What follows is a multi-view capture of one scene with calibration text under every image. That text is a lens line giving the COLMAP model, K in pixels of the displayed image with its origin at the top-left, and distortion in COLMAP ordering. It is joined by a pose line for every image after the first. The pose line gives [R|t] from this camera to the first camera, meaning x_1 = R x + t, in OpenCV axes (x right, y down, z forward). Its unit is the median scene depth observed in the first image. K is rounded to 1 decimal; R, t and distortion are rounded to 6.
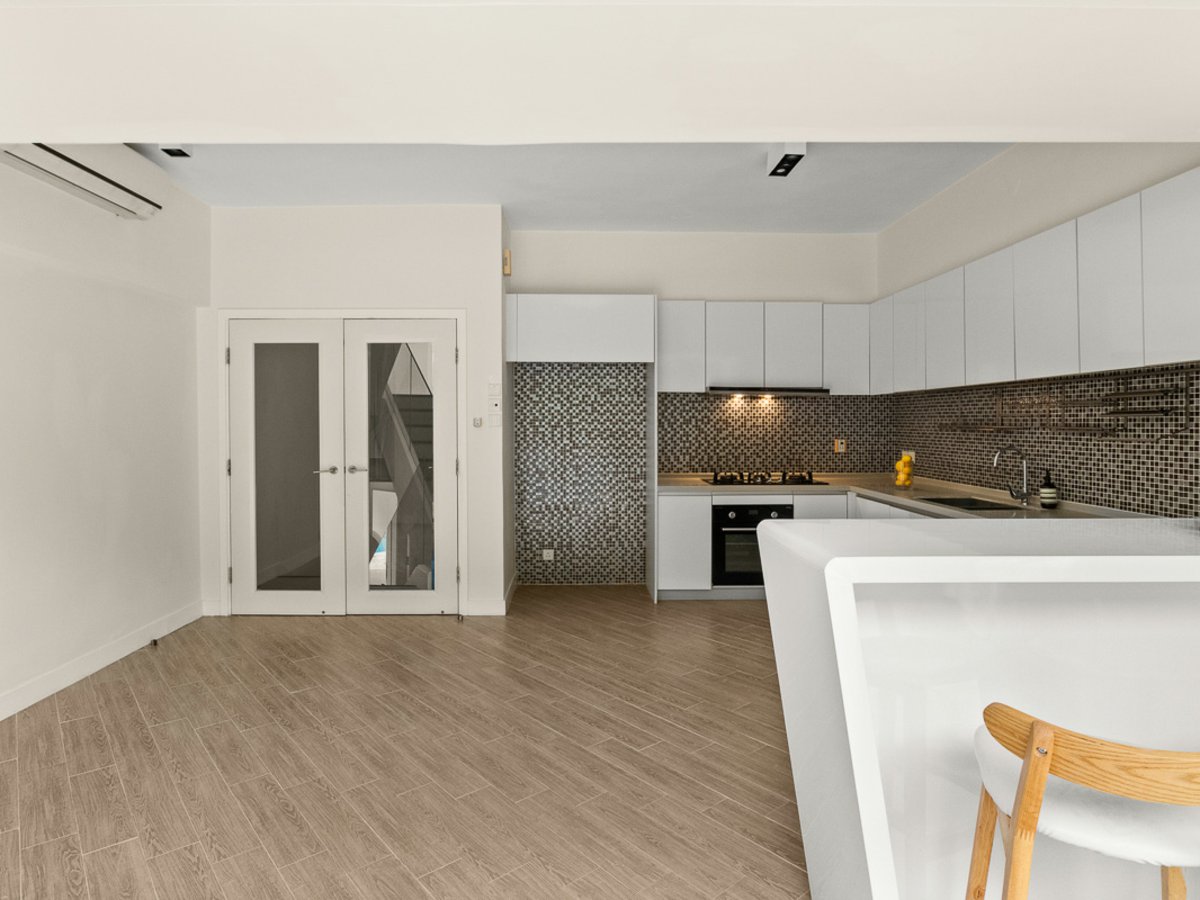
lens RADIAL K [[674.3, 0, 599.8], [0, 674.3, 447.6], [0, 0, 1]] dist [-0.013274, 0.001516]
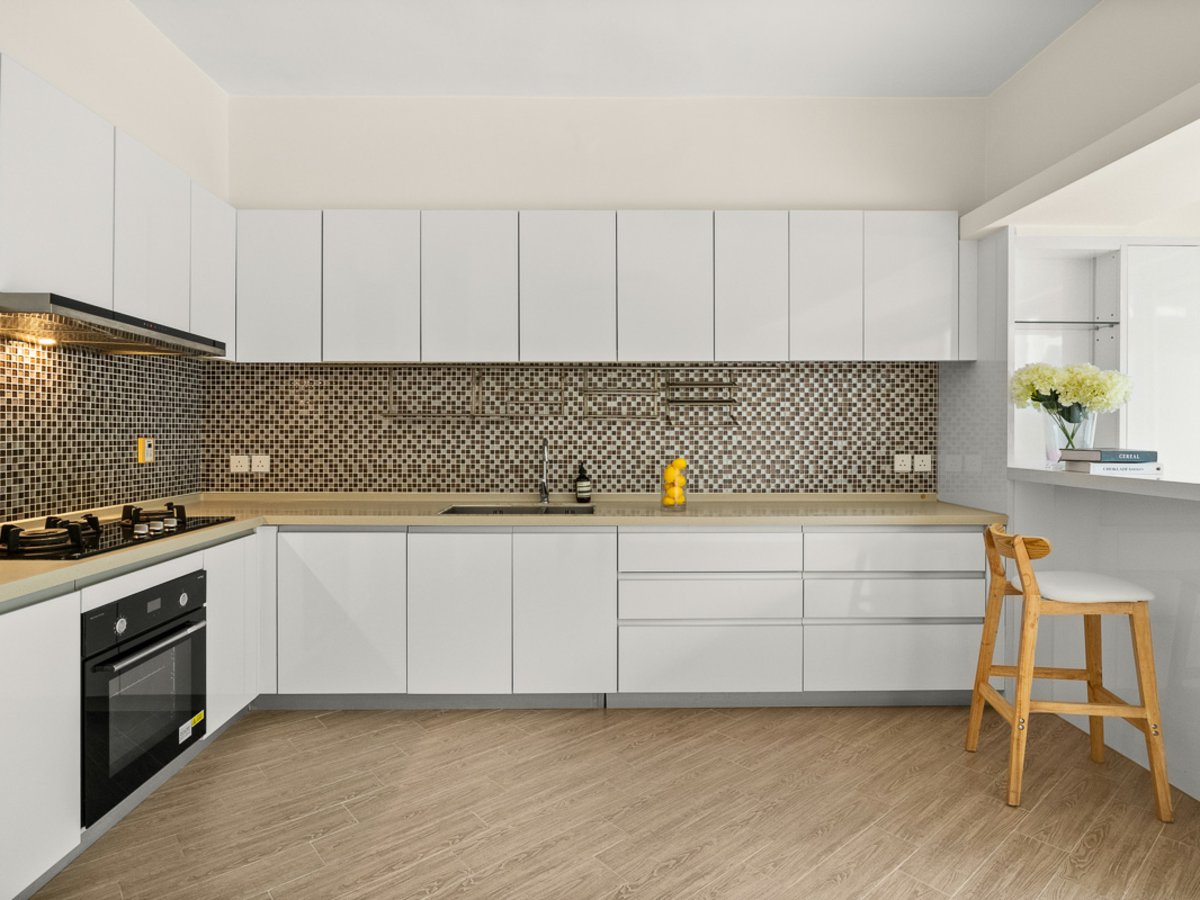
lens RADIAL K [[674.3, 0, 596.8], [0, 674.3, 420.6], [0, 0, 1]] dist [-0.013274, 0.001516]
pose [[0.020696, 0.017311, 0.999636, -0.216274], [0.036035, 0.999188, -0.018049, -0.004711], [-0.999136, 0.036396, 0.020055, 0.772485]]
